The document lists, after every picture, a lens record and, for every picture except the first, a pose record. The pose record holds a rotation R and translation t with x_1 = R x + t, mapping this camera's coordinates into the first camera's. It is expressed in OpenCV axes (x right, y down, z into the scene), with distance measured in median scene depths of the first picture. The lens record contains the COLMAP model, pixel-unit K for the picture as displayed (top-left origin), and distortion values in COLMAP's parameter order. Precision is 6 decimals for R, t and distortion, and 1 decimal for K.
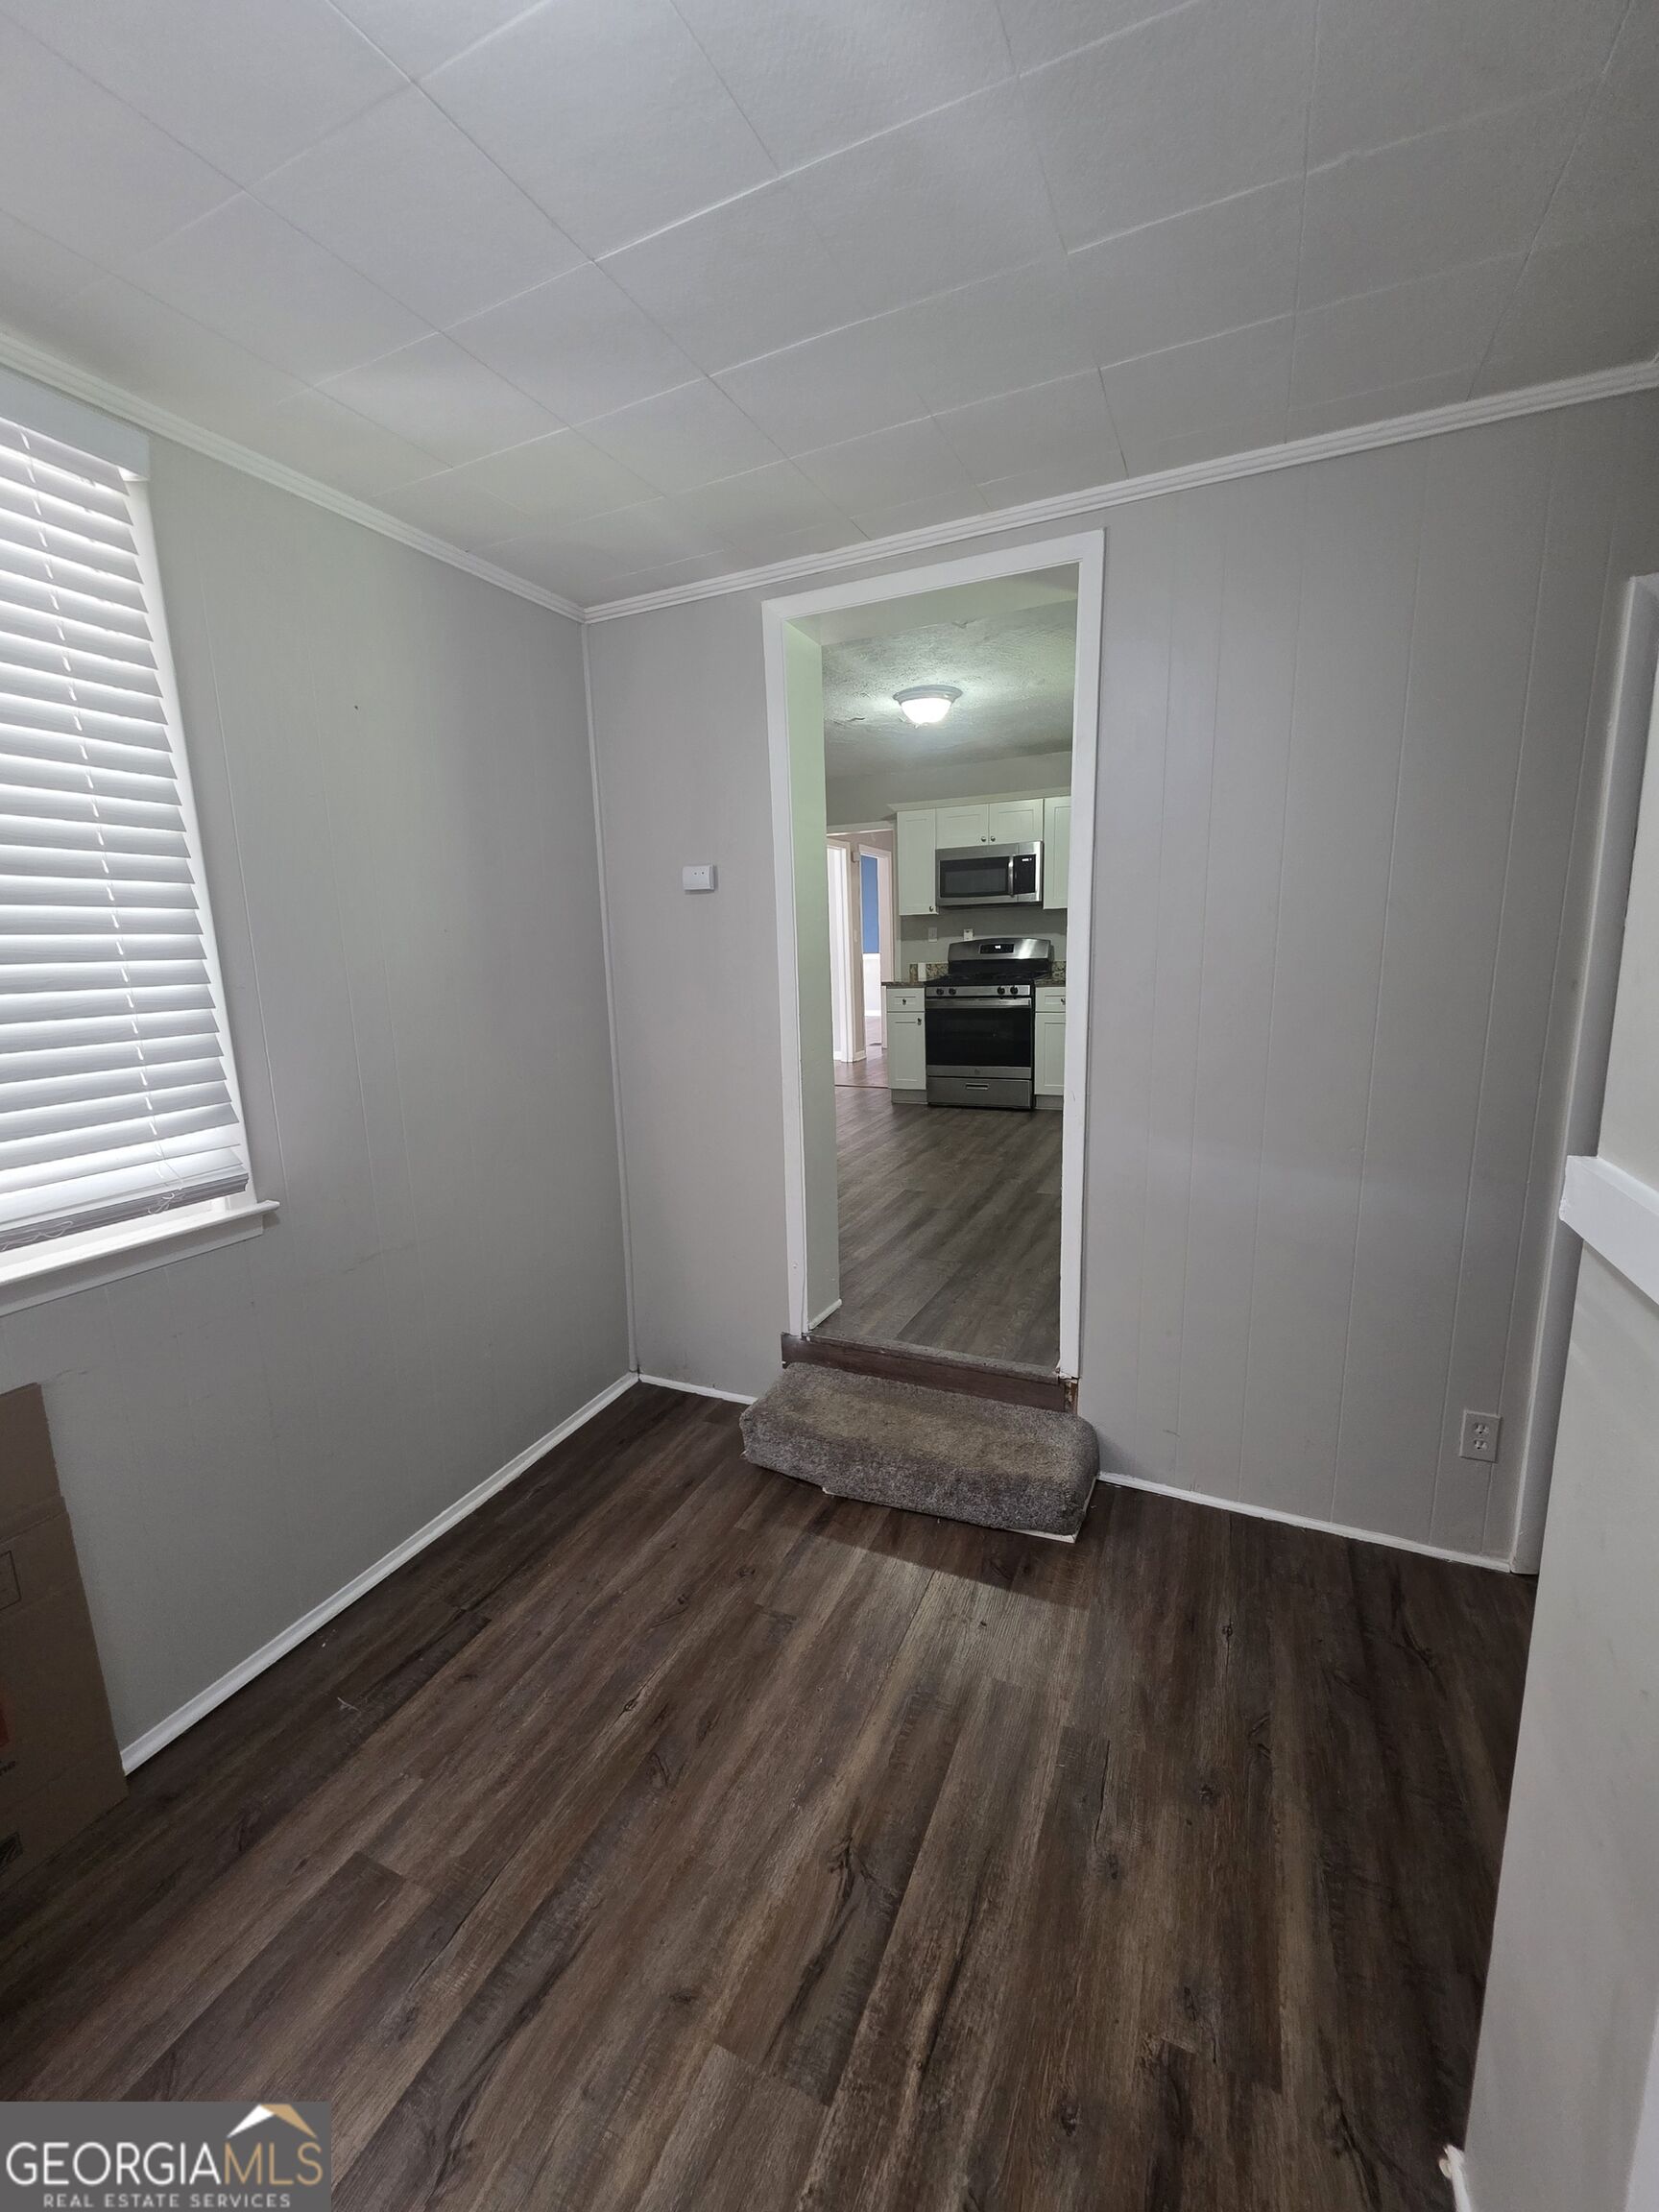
lens RADIAL K [[883.5, 0, 827.2], [0, 883.5, 1105.3], [0, 0, 1]] dist [0.001788, 0.000073]
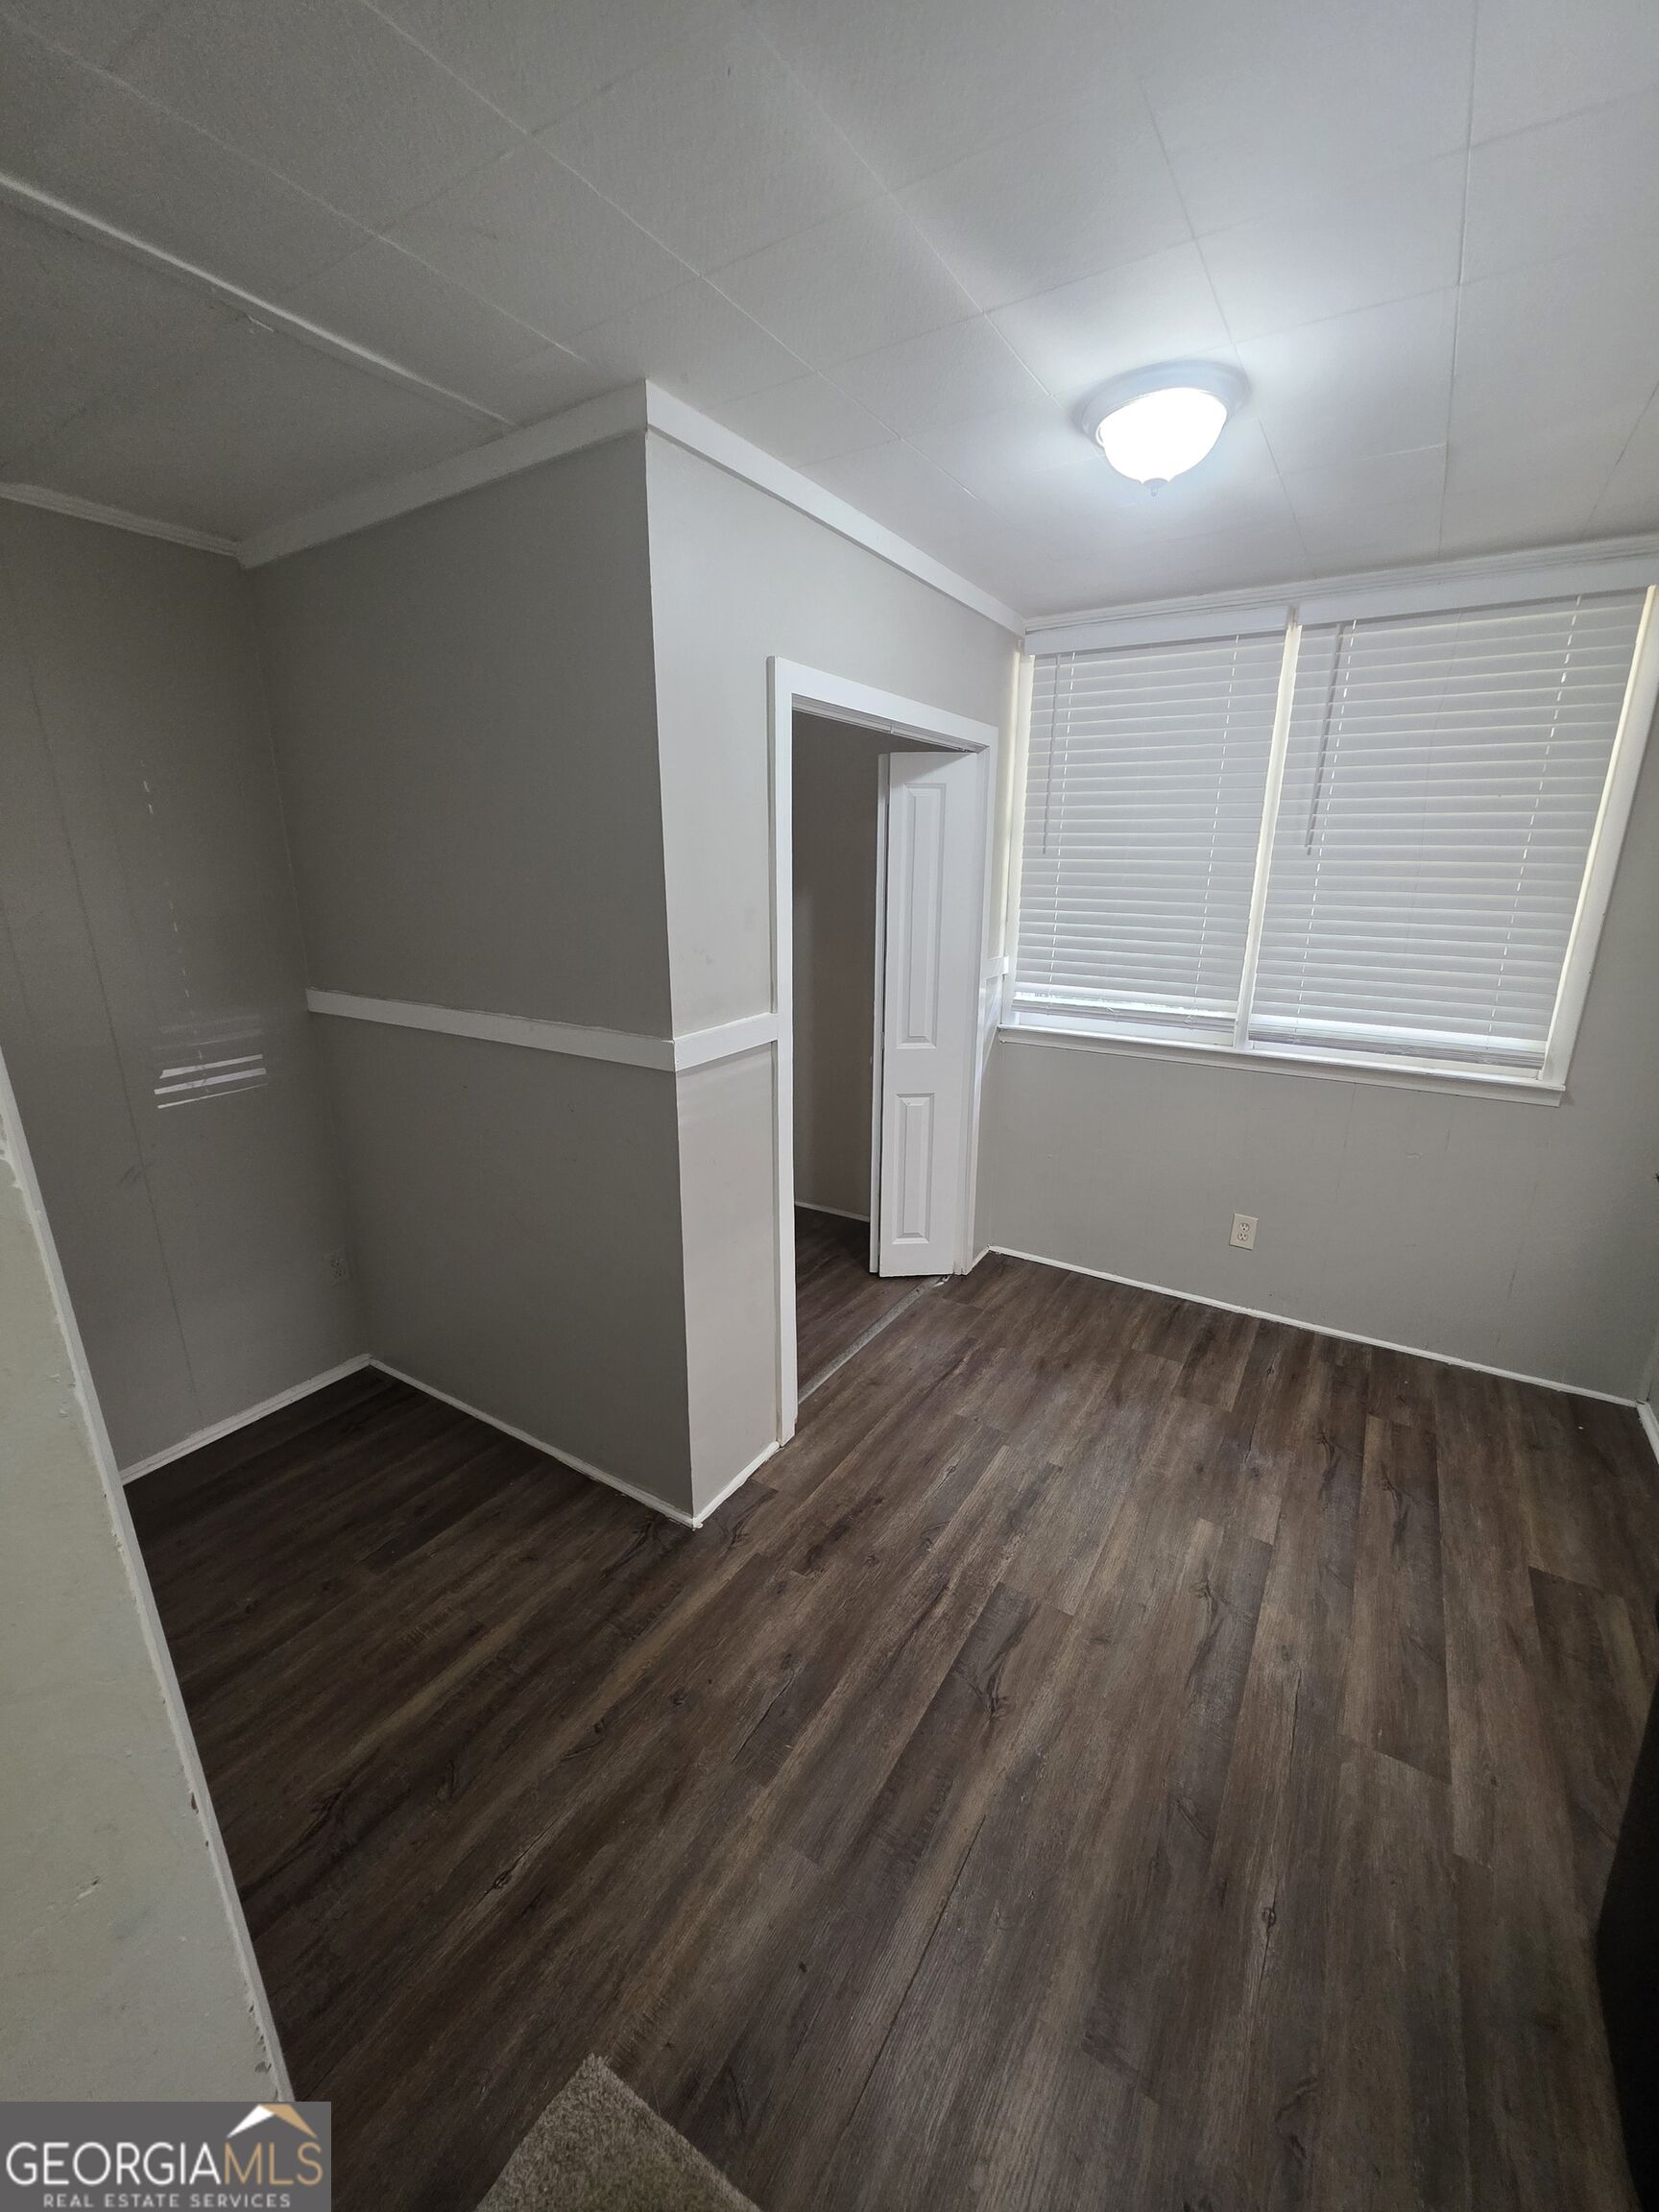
lens RADIAL K [[883.5, 0, 821.1], [0, 883.5, 1110.9], [0, 0, 1]] dist [0.001788, 0.000073]
pose [[-0.989710, -0.006694, 0.142928, 0.086777], [0.058434, 0.892899, 0.446449, -0.434581], [-0.130609, 0.450207, -0.883320, 1.714573]]
